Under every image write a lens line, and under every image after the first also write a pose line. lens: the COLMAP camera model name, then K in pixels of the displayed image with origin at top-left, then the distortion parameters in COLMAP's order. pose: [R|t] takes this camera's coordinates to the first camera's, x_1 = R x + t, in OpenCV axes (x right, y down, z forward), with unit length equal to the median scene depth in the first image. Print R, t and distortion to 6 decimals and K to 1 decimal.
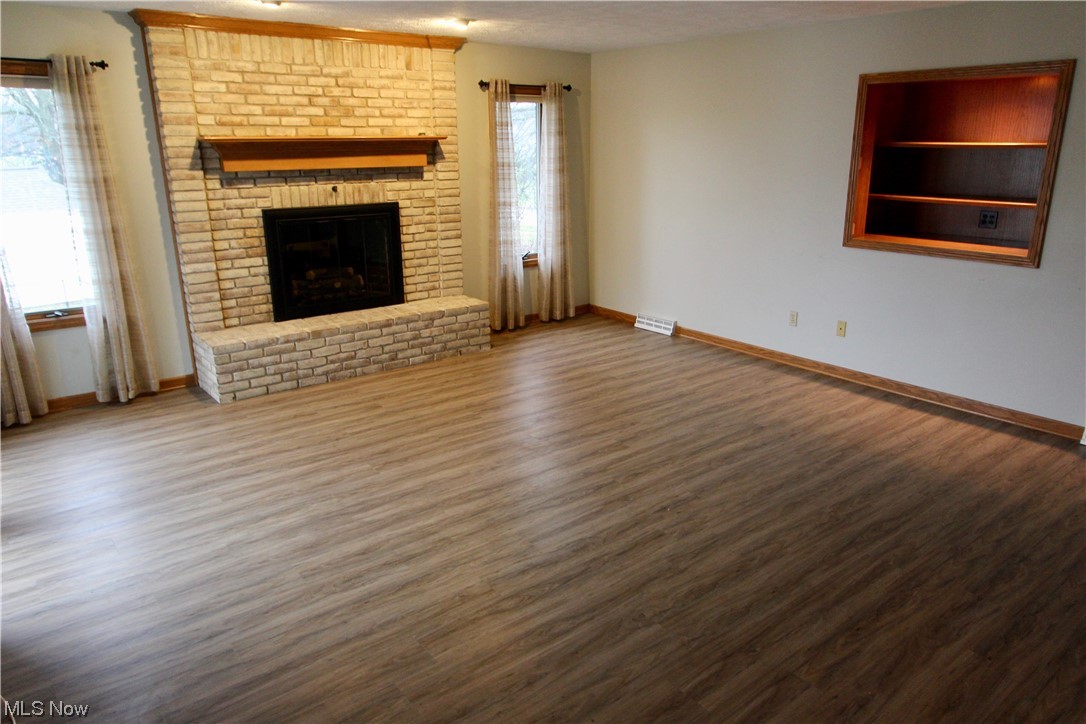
lens RADIAL K [[746.2, 0, 555.9], [0, 746.2, 362.0], [0, 0, 1]] dist [0.001338, 0.009055]
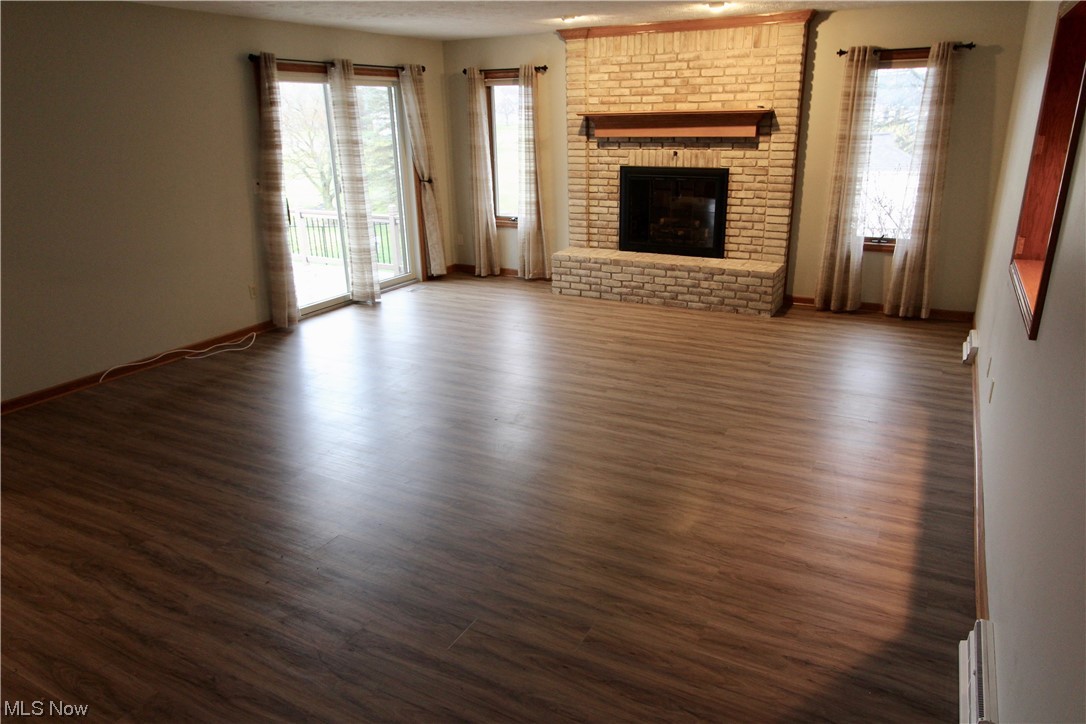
lens RADIAL K [[713.4, 0, 566.0], [0, 713.4, 358.8], [0, 0, 1]] dist [0.003501, 0.003295]
pose [[0.407824, 0.291908, -0.865141, 0.757507], [-0.250224, 0.946974, 0.201565, -0.103551], [0.878105, 0.134276, 0.459241, 0.345841]]
